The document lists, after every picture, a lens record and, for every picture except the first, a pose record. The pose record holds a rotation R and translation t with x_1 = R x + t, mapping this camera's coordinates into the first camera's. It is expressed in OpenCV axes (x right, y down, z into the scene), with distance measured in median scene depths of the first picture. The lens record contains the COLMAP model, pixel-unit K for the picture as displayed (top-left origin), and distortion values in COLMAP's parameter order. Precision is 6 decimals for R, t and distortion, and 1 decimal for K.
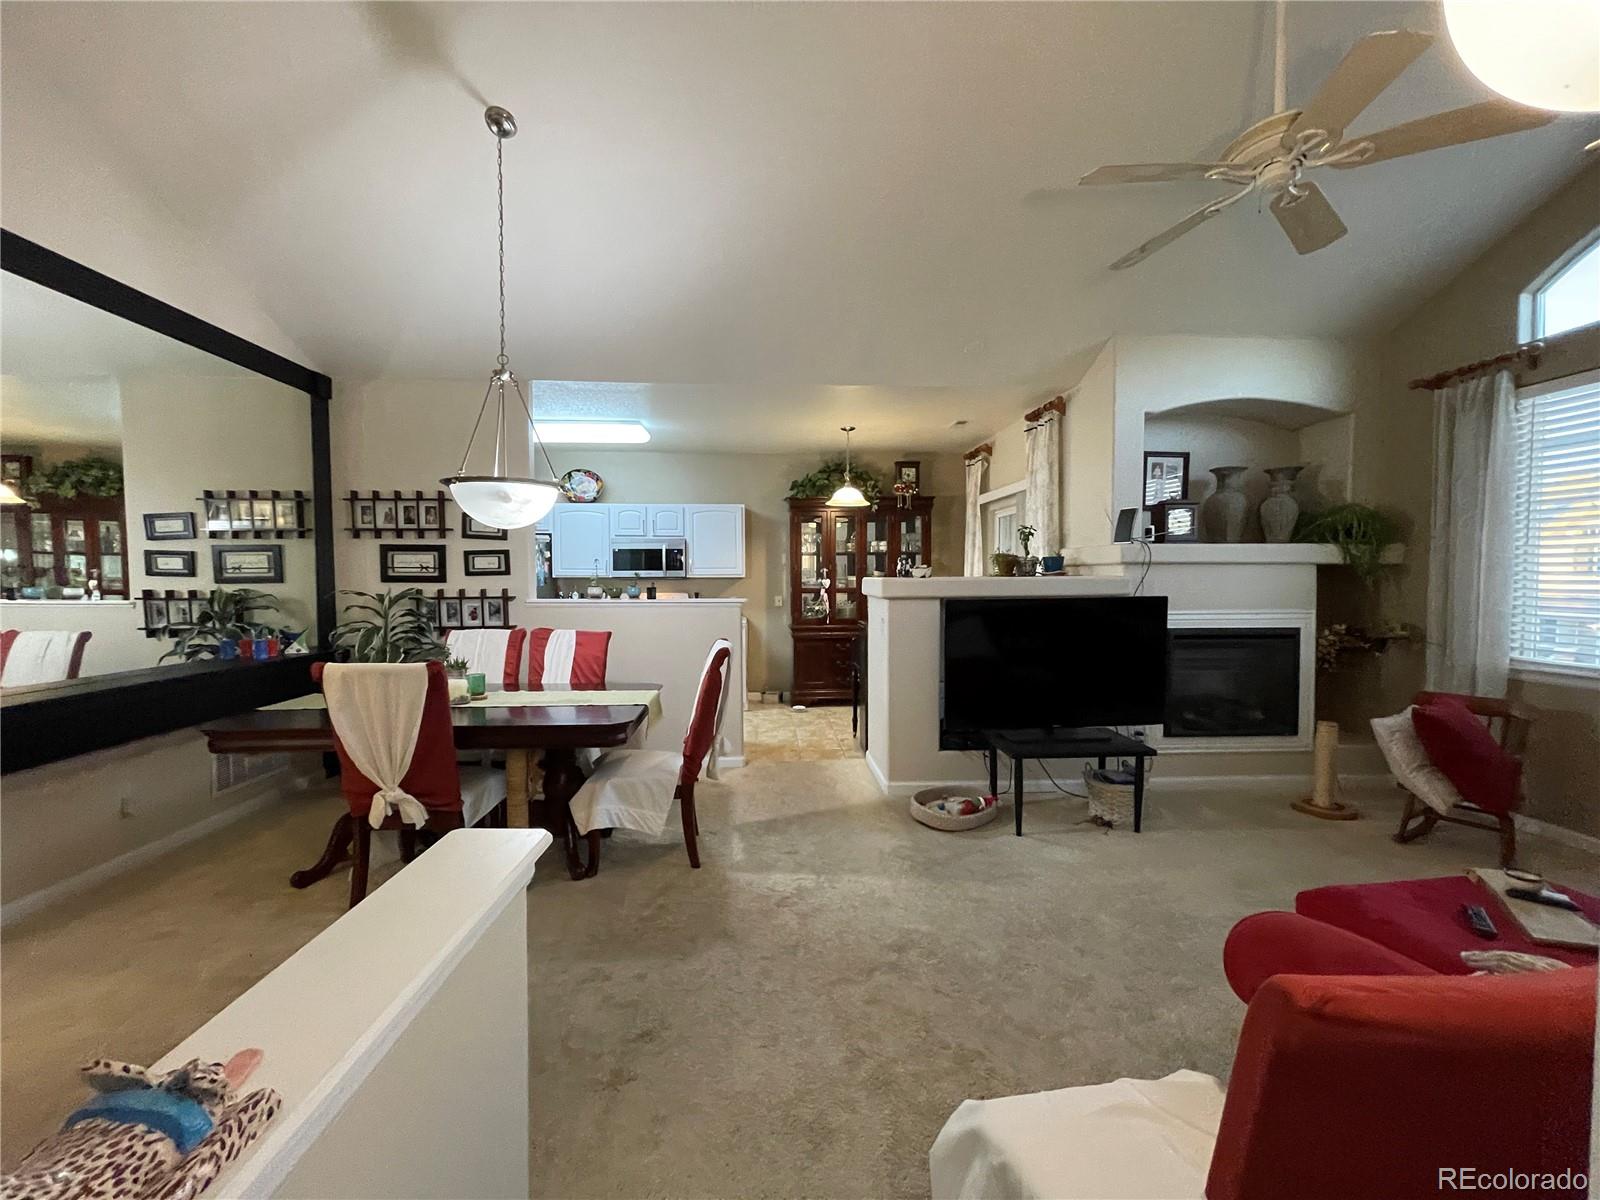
lens RADIAL K [[638.7, 0, 799.7], [0, 638.7, 601.4], [0, 0, 1]] dist [-0.003493, 0.000263]
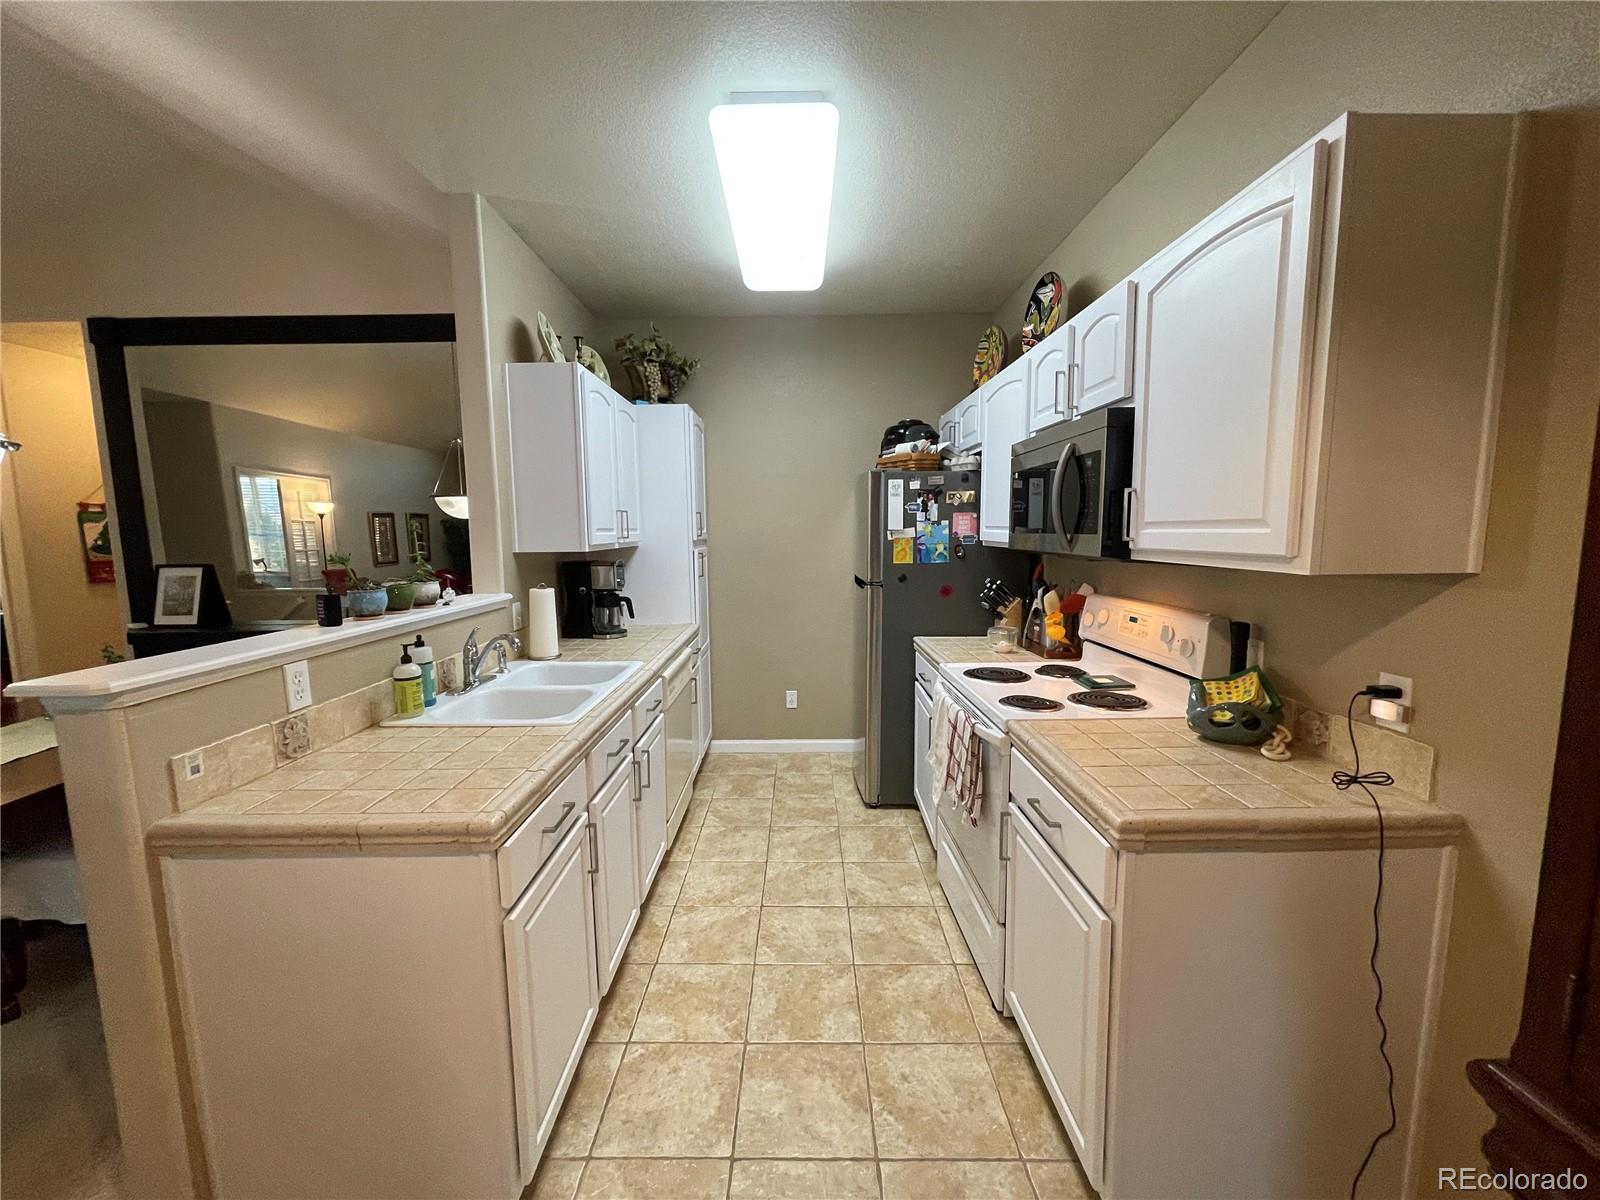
lens RADIAL K [[638.7, 0, 797.1], [0, 638.7, 602.2], [0, 0, 1]] dist [-0.003493, 0.000263]
pose [[-0.059194, 0.118220, -0.991222, 0.136422], [-0.026505, 0.992427, 0.119946, -0.072972], [0.997895, 0.033373, -0.055613, 1.342100]]
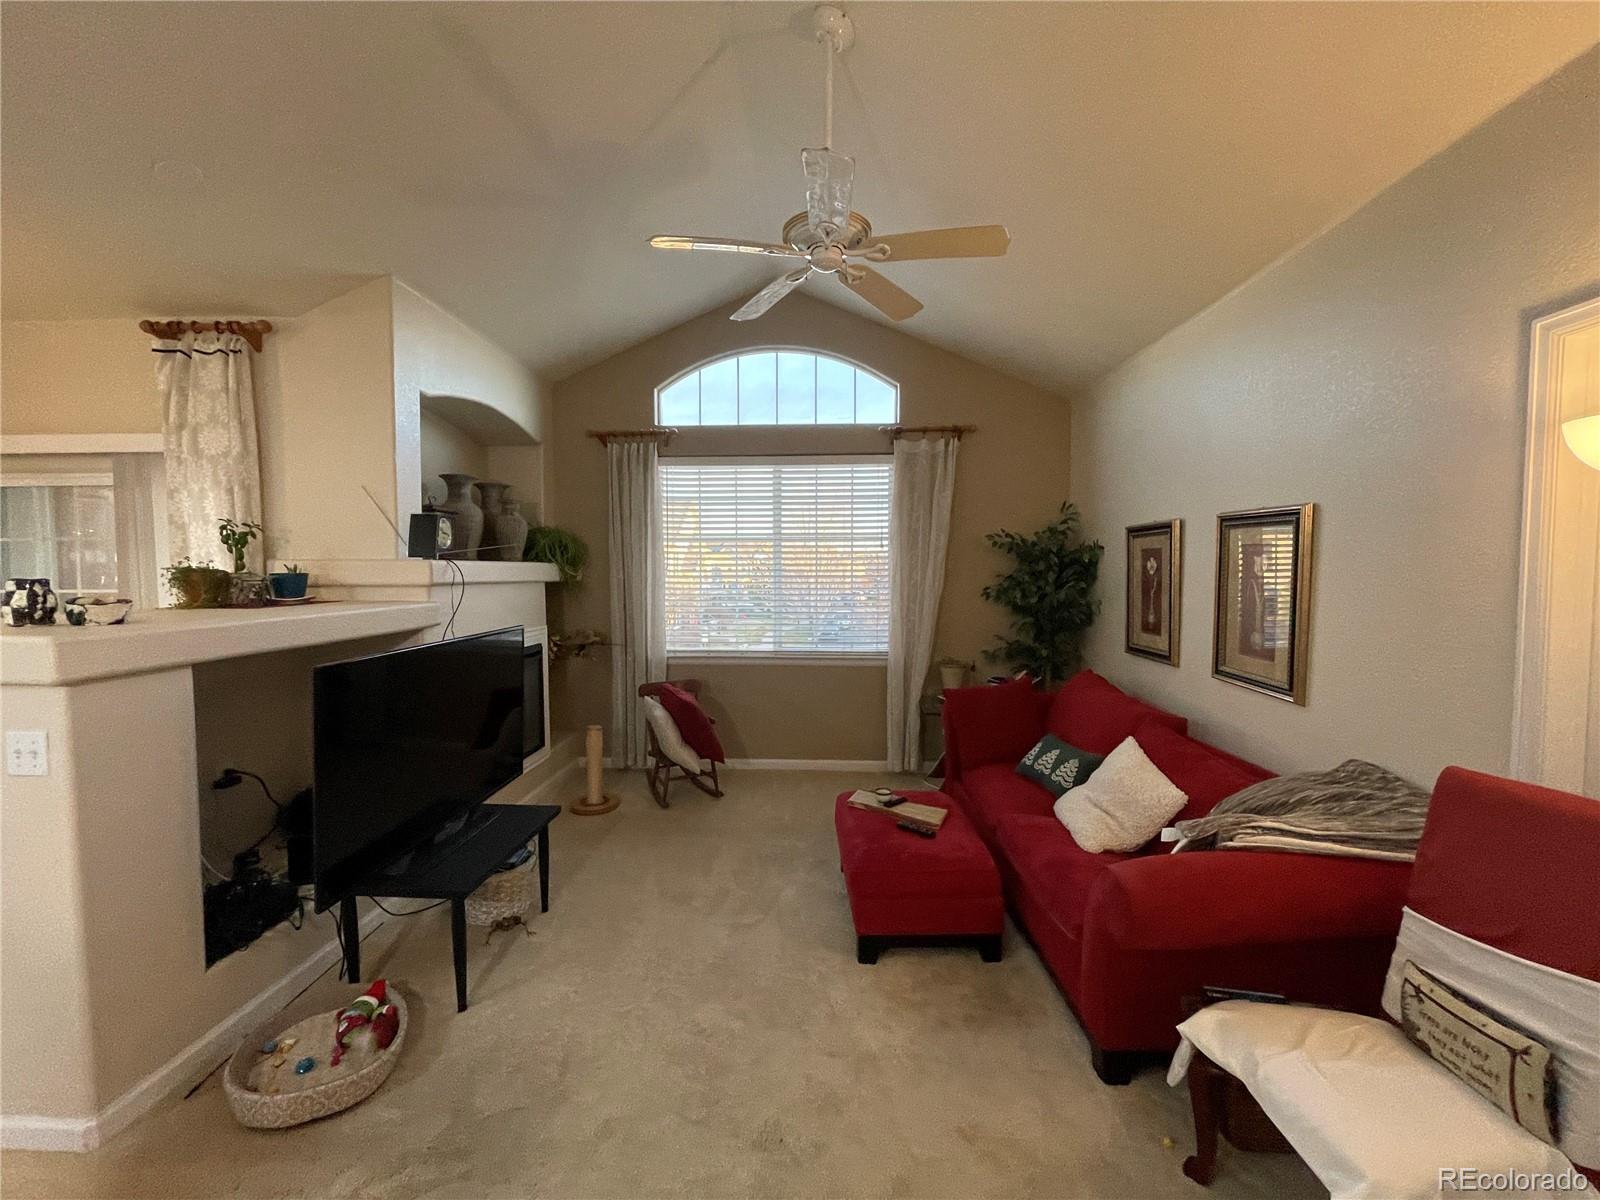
lens RADIAL K [[638.7, 0, 796.1], [0, 638.7, 599.5], [0, 0, 1]] dist [-0.003493, 0.000263]
pose [[0.104663, -0.040930, 0.993665, -0.190964], [0.038123, 0.998583, 0.037117, -0.048952], [-0.993777, 0.033996, 0.106075, 0.436533]]
